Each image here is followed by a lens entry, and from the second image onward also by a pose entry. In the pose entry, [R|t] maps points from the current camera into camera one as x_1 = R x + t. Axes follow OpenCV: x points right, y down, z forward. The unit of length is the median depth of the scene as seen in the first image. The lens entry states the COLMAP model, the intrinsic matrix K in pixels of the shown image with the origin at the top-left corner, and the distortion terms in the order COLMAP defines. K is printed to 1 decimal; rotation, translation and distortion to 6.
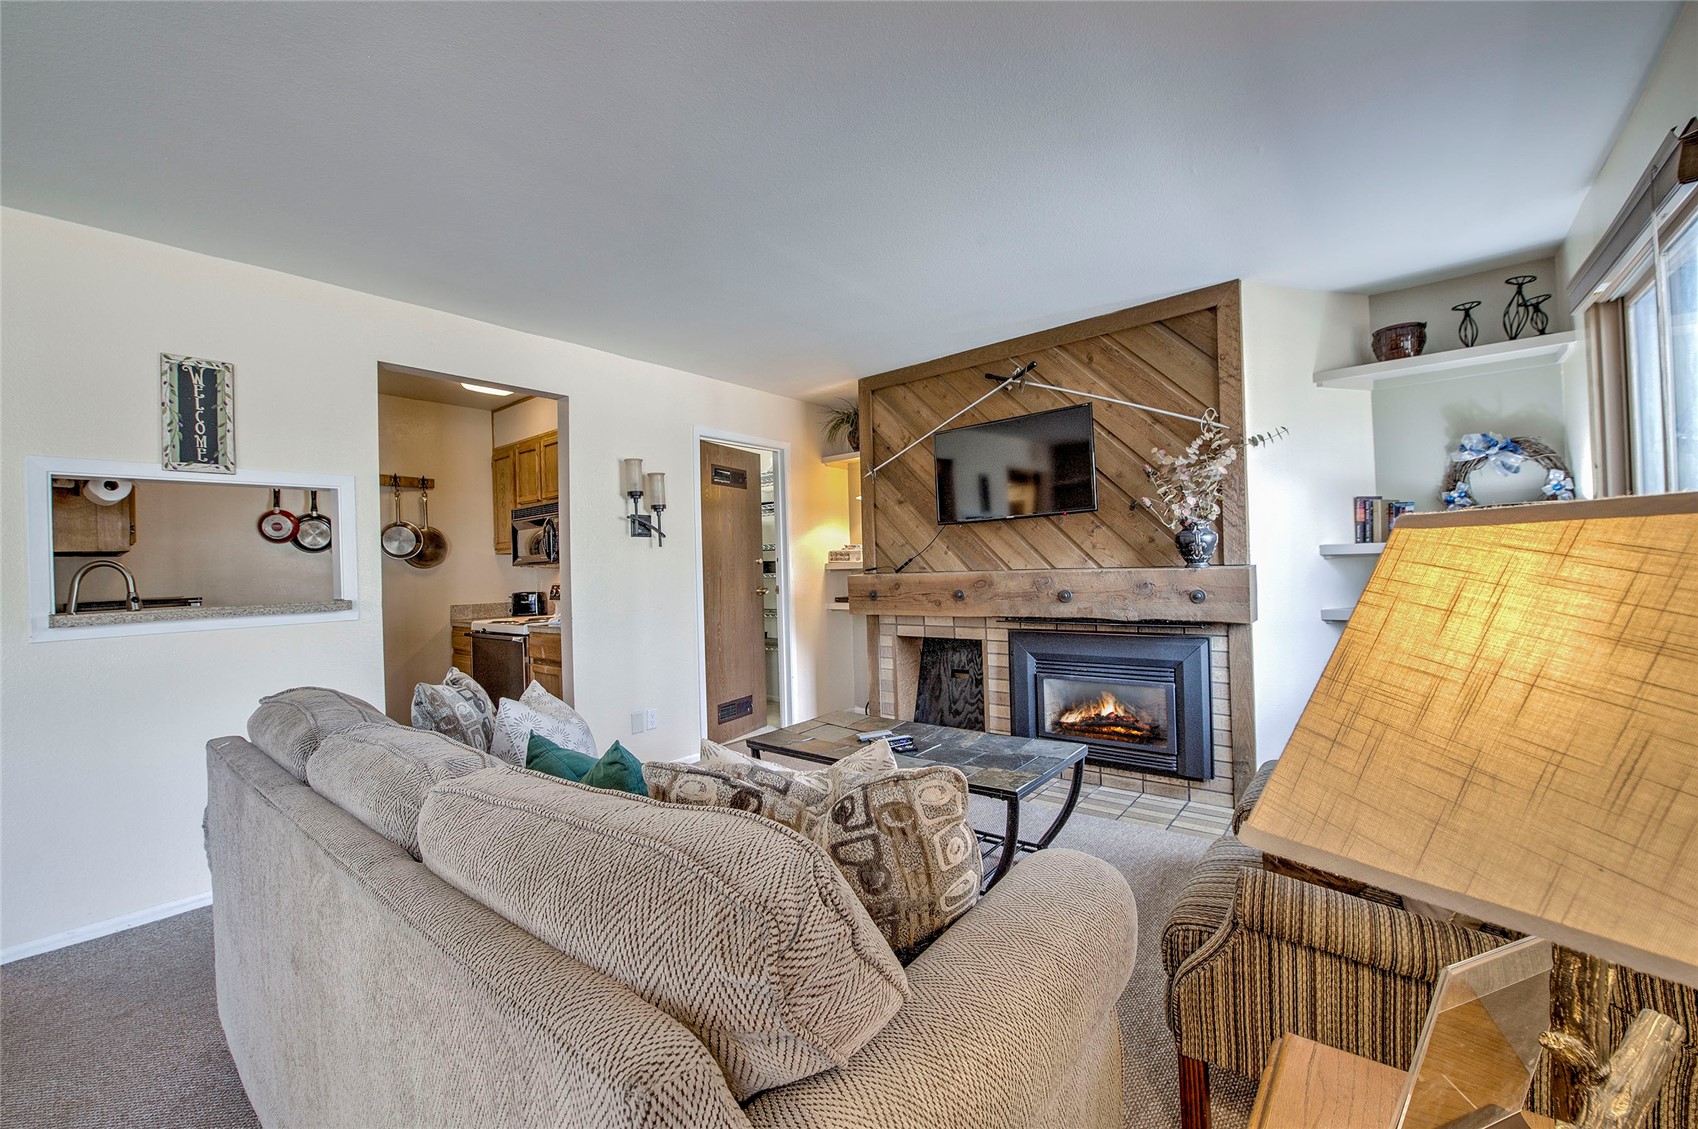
lens RADIAL K [[676.2, 0, 848.6], [0, 676.2, 565.3], [0, 0, 1]] dist [-0.022013, -0.000776]
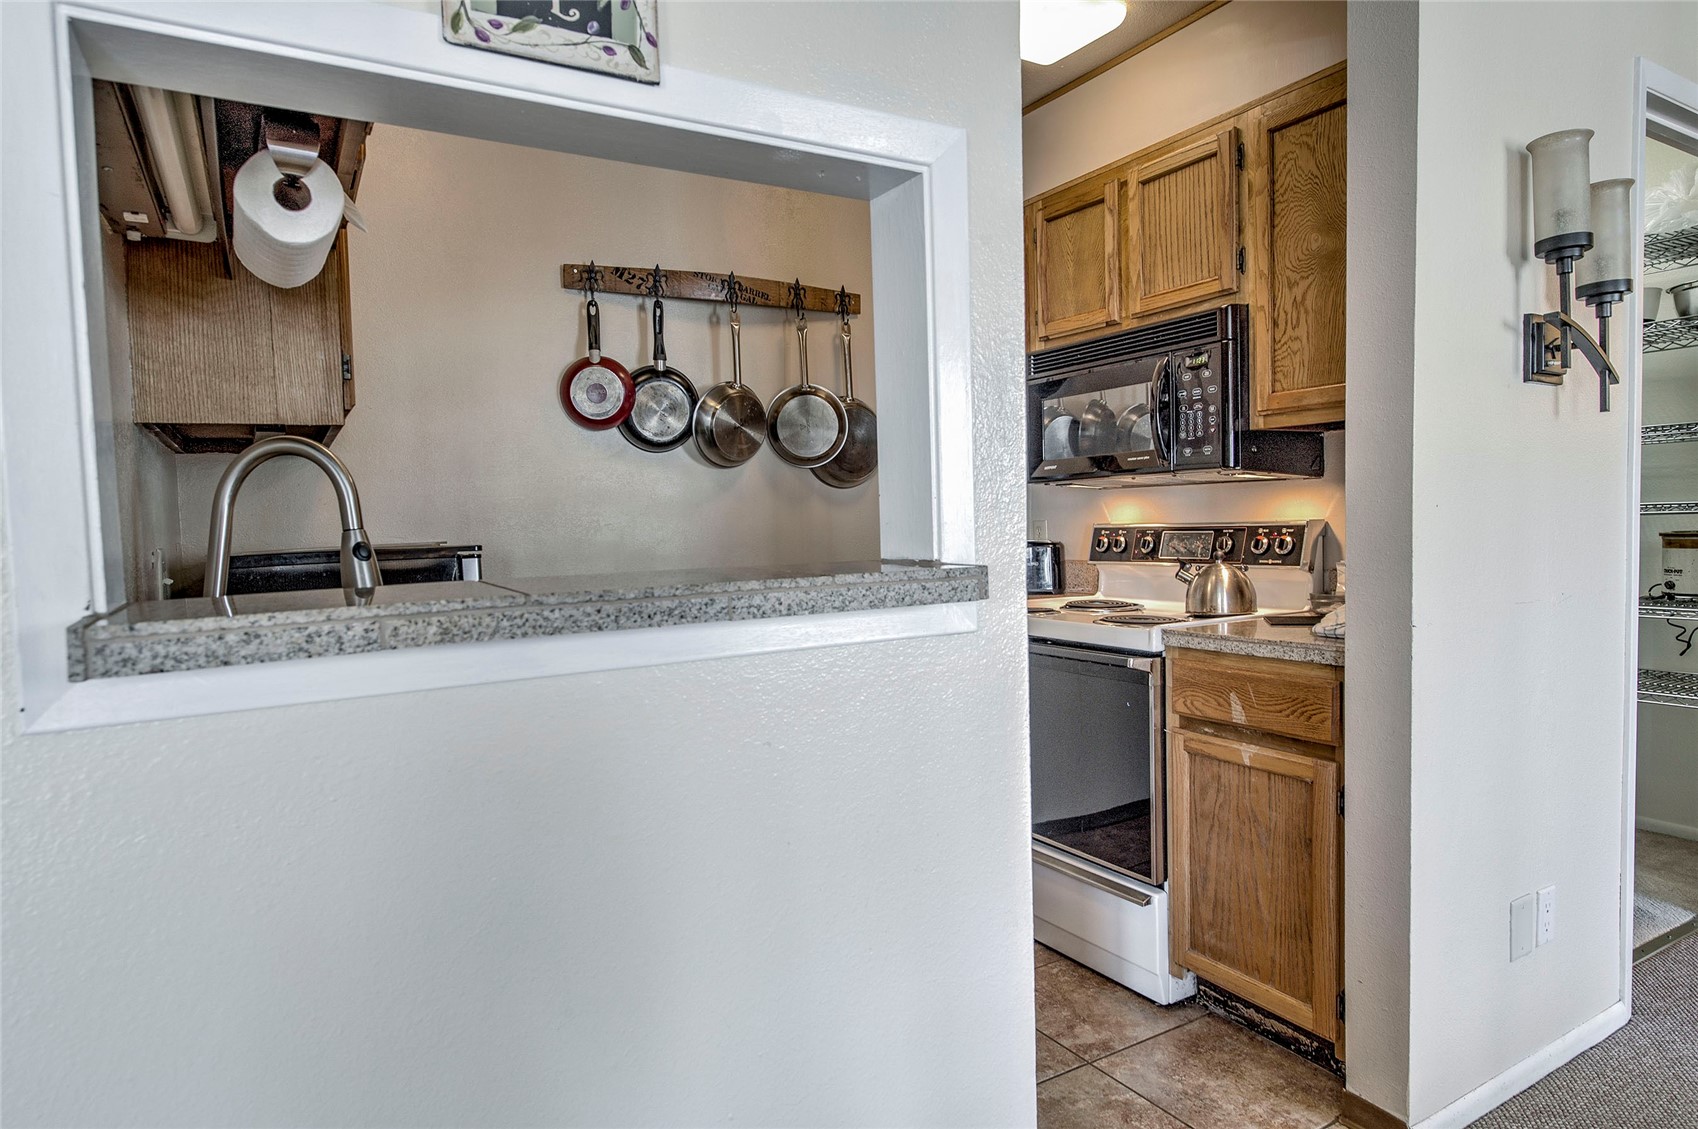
lens RADIAL K [[988.7, 0, 850.8], [0, 988.7, 561.4], [0, 0, 1]] dist [-0.000491, -0.004225]
pose [[0.938900, 0.021275, -0.343531, -0.566362], [-0.001979, 0.998405, 0.056421, 0.023920], [0.344183, -0.052294, 0.937445, 0.513172]]
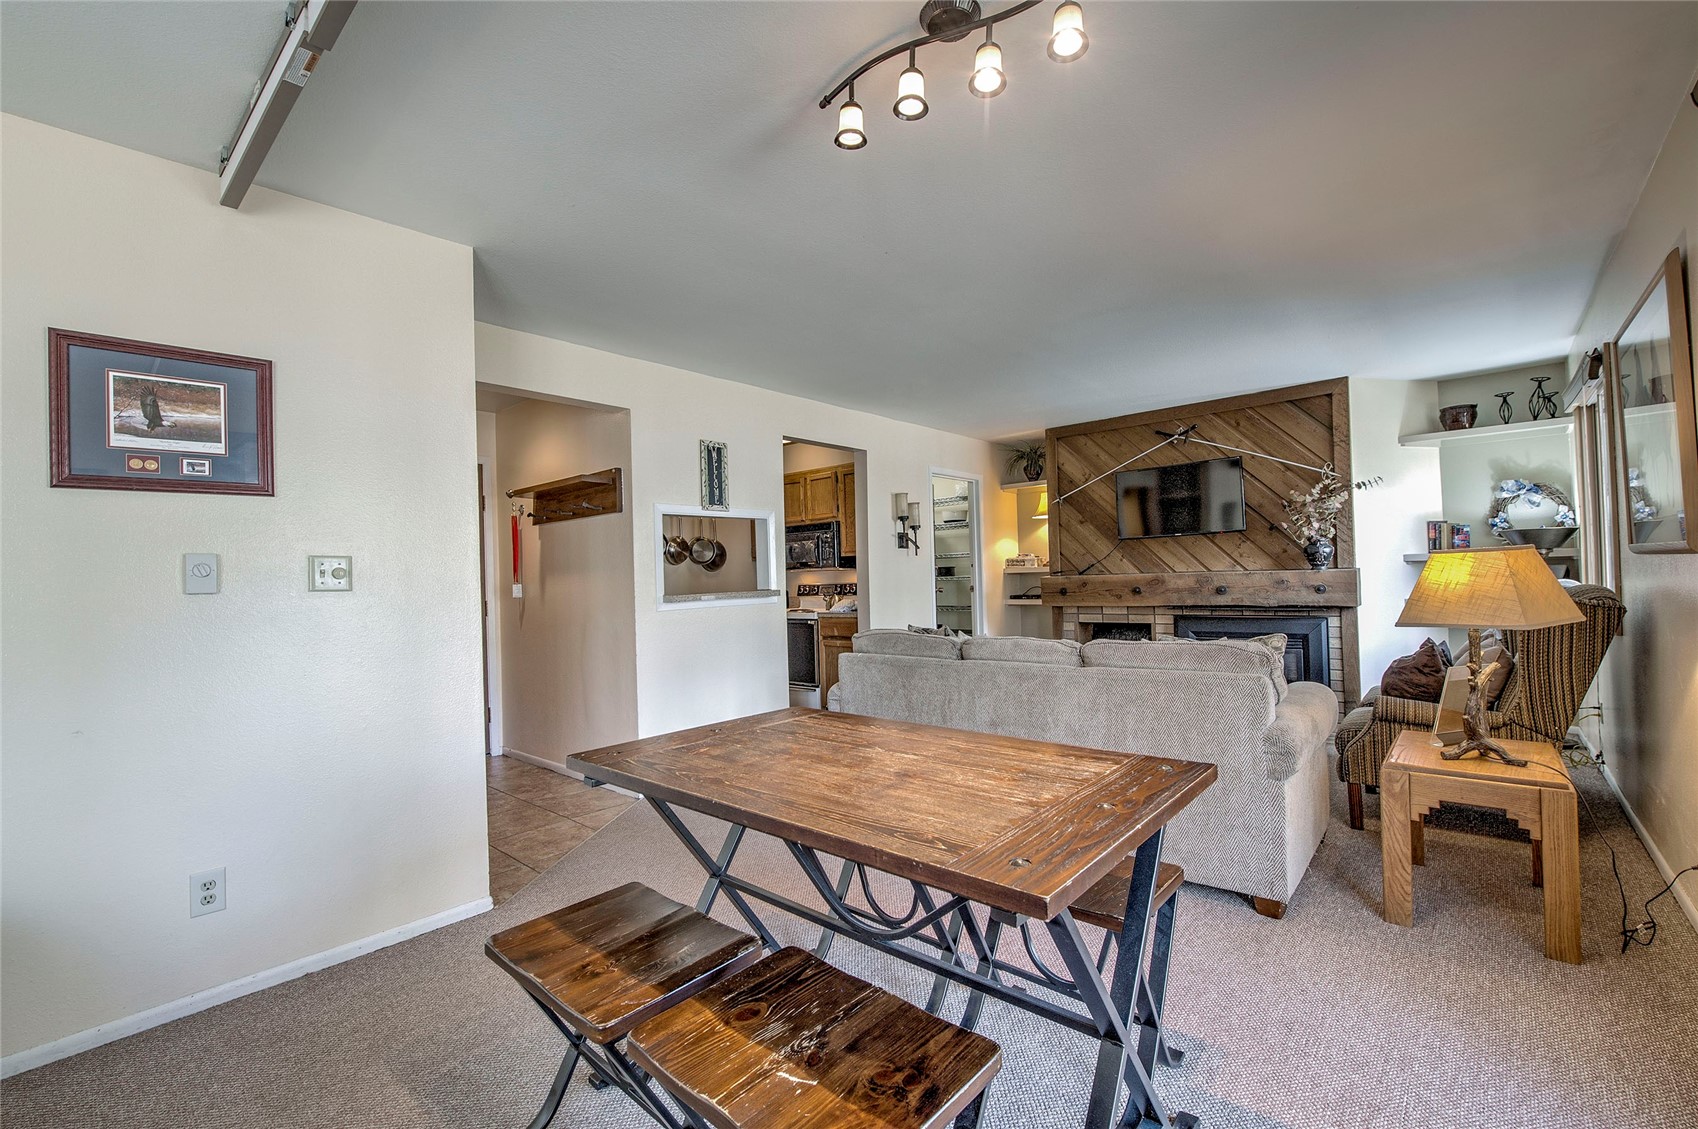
lens RADIAL K [[722.5, 0, 851.3], [0, 722.5, 567.3], [0, 0, 1]] dist [-0.022768, 0.000500]
pose [[0.999309, 0.000360, -0.037169, -0.442553], [-0.000709, 0.999956, -0.009365, 0.013176], [0.037164, 0.009385, 0.999265, -0.599474]]
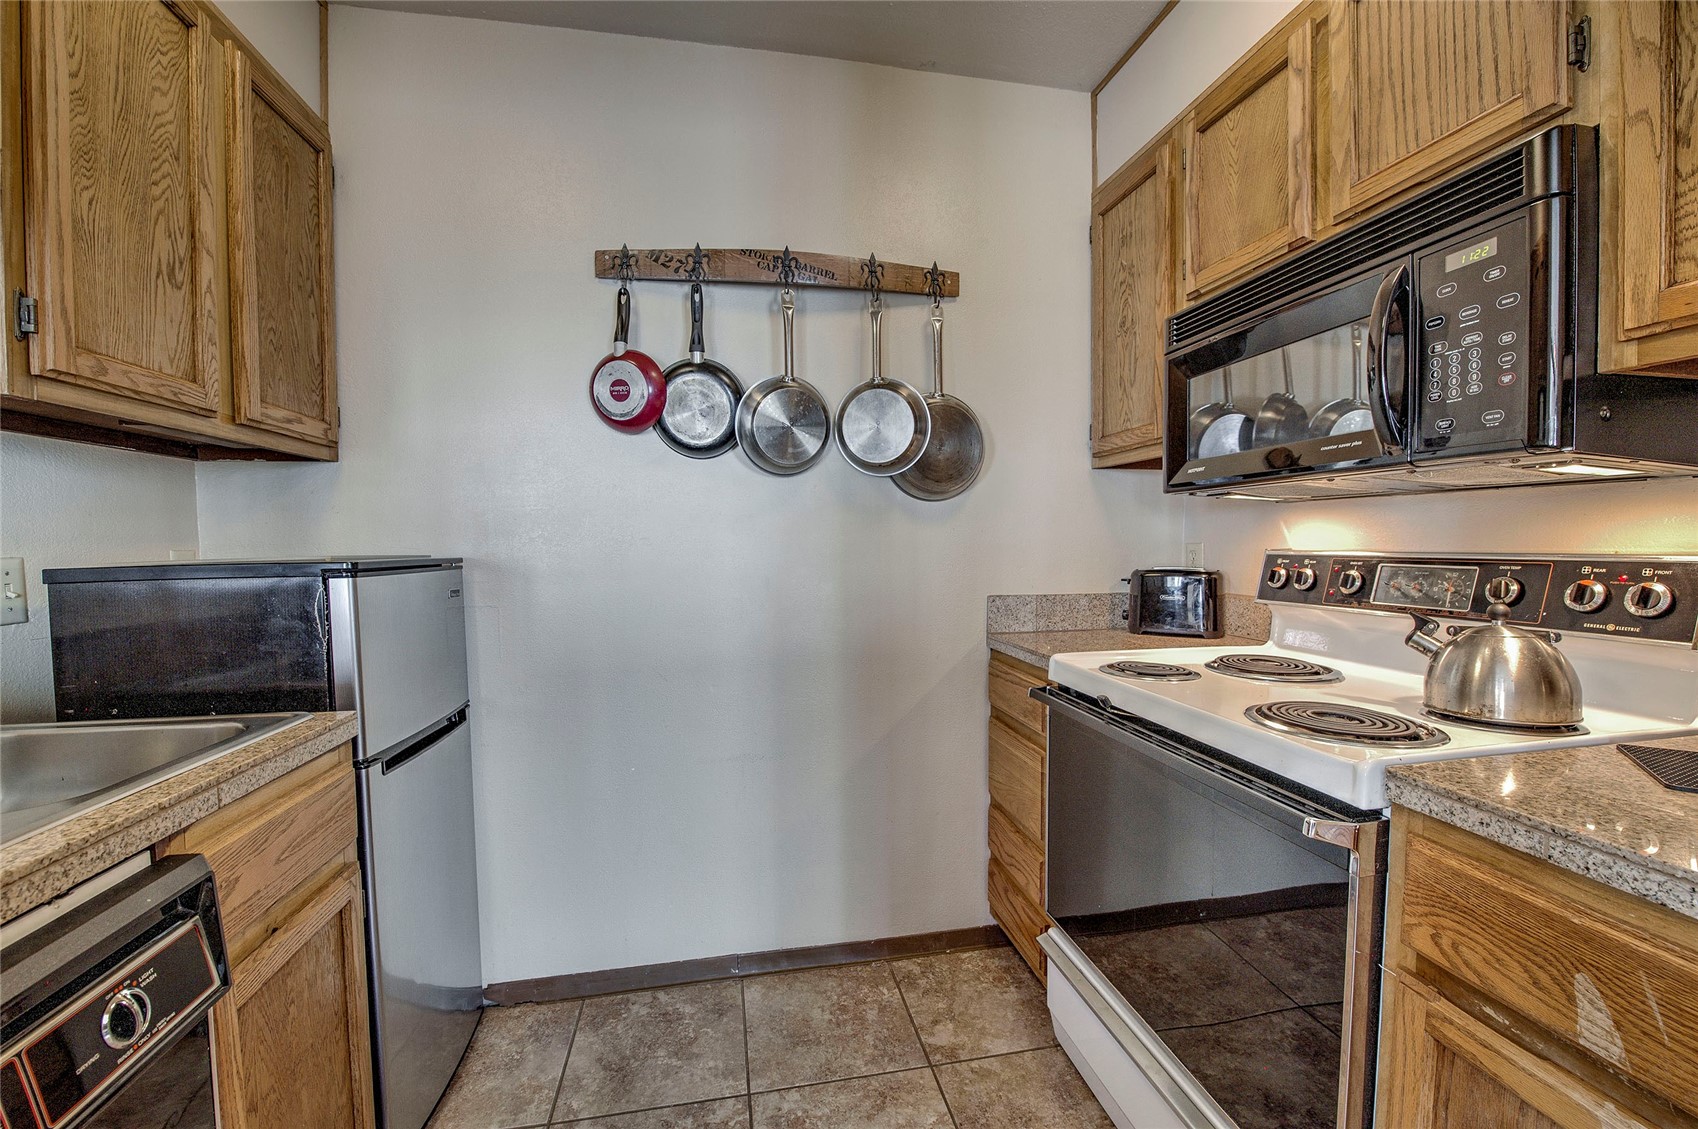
lens RADIAL K [[676.2, 0, 842.8], [0, 676.2, 567.5], [0, 0, 1]] dist [-0.022013, -0.000776]
pose [[0.762828, 0.050406, -0.644634, -0.597677], [-0.012780, 0.997937, 0.062908, 0.028152], [0.646476, -0.039750, 0.761898, 0.951100]]
